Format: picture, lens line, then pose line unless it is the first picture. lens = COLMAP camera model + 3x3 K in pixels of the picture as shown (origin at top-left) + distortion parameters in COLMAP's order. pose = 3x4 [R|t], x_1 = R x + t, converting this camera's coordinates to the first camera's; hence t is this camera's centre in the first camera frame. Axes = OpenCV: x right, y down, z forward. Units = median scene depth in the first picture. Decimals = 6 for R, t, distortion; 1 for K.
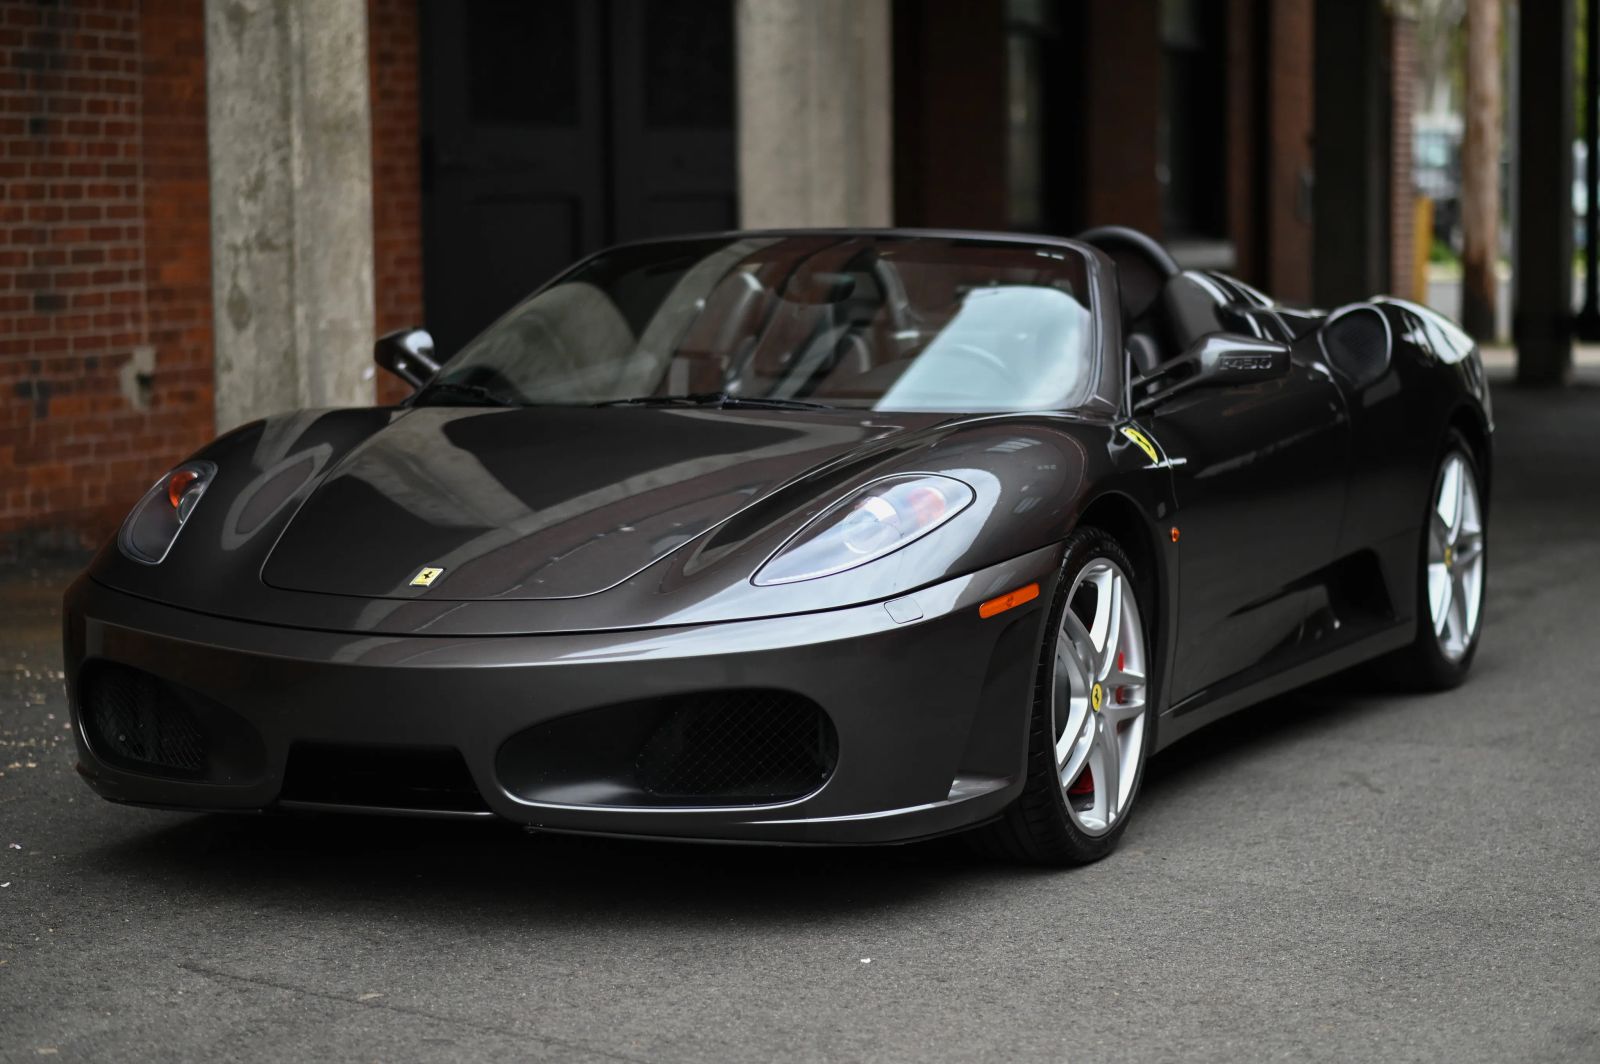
lens RADIAL K [[3191.5, 0, 800.0], [0, 3191.5, 532.0], [0, 0, 1]] dist [-0.088638, -0.173070]
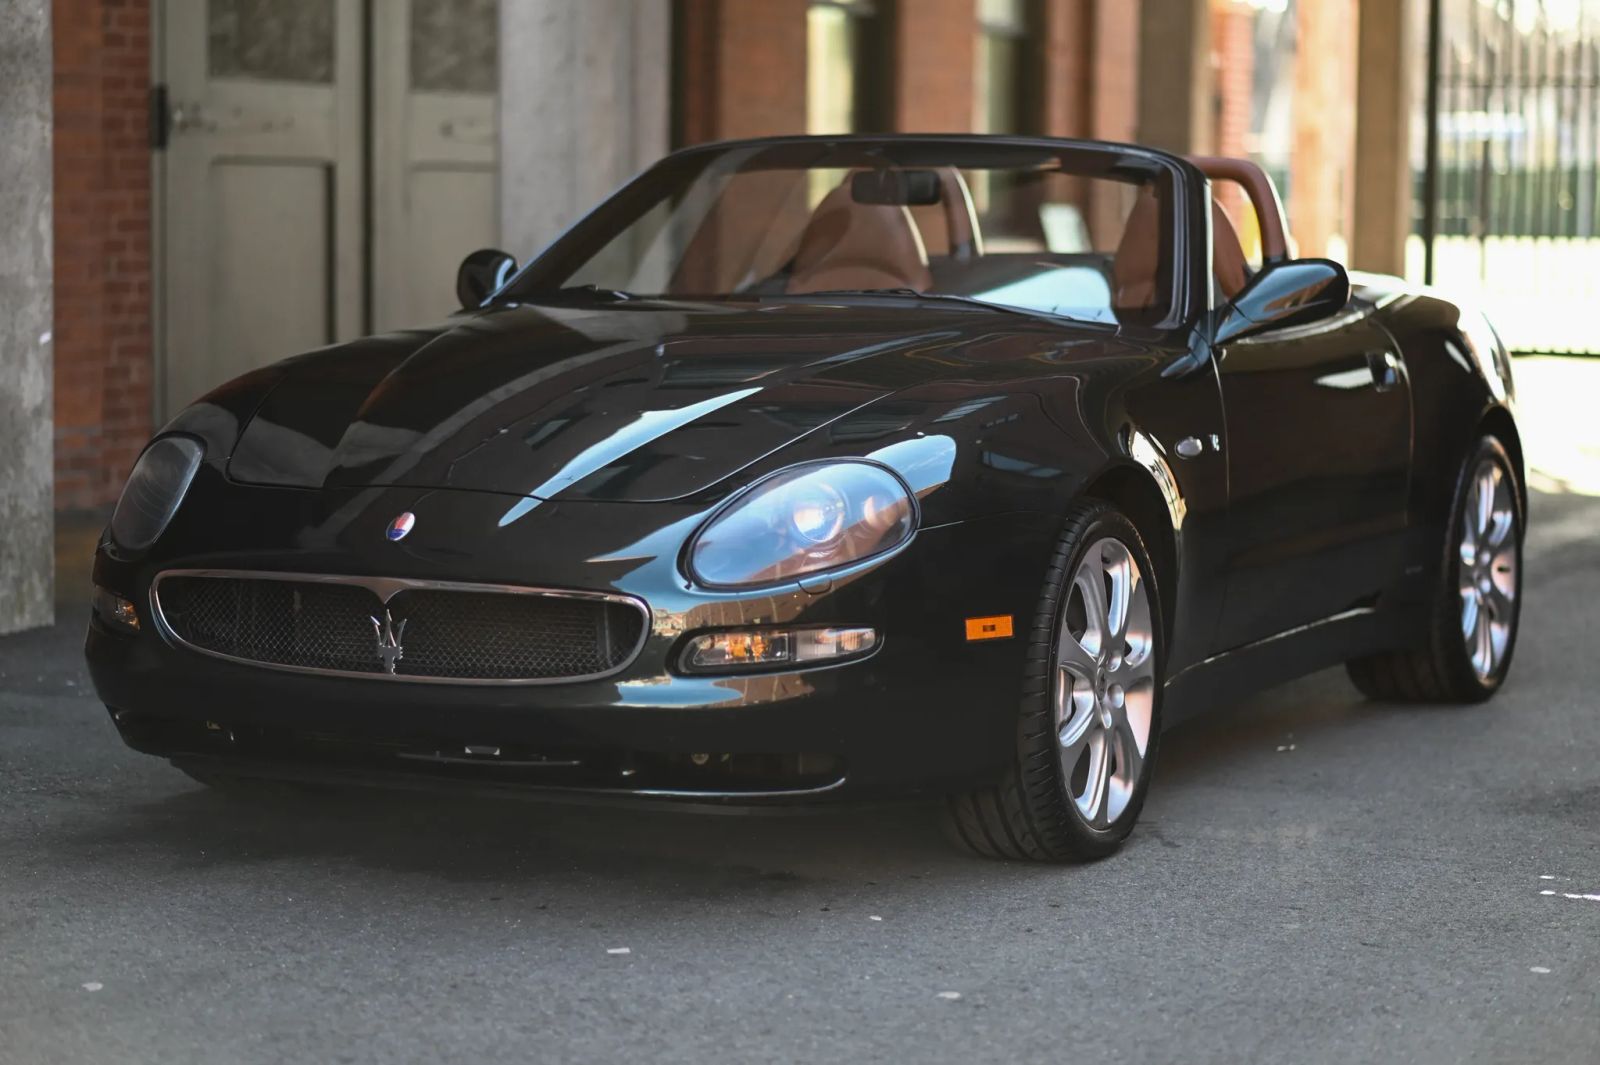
lens RADIAL K [[3191.5, 0, 800.0], [0, 3191.5, 532.5], [0, 0, 1]] dist [-0.088638, -0.173070]
pose [[0.998431, 0.020704, 0.052024, 0.038356], [-0.020531, 0.999782, -0.003858, 0.003887], [-0.052092, 0.002784, 0.998638, 0.163466]]
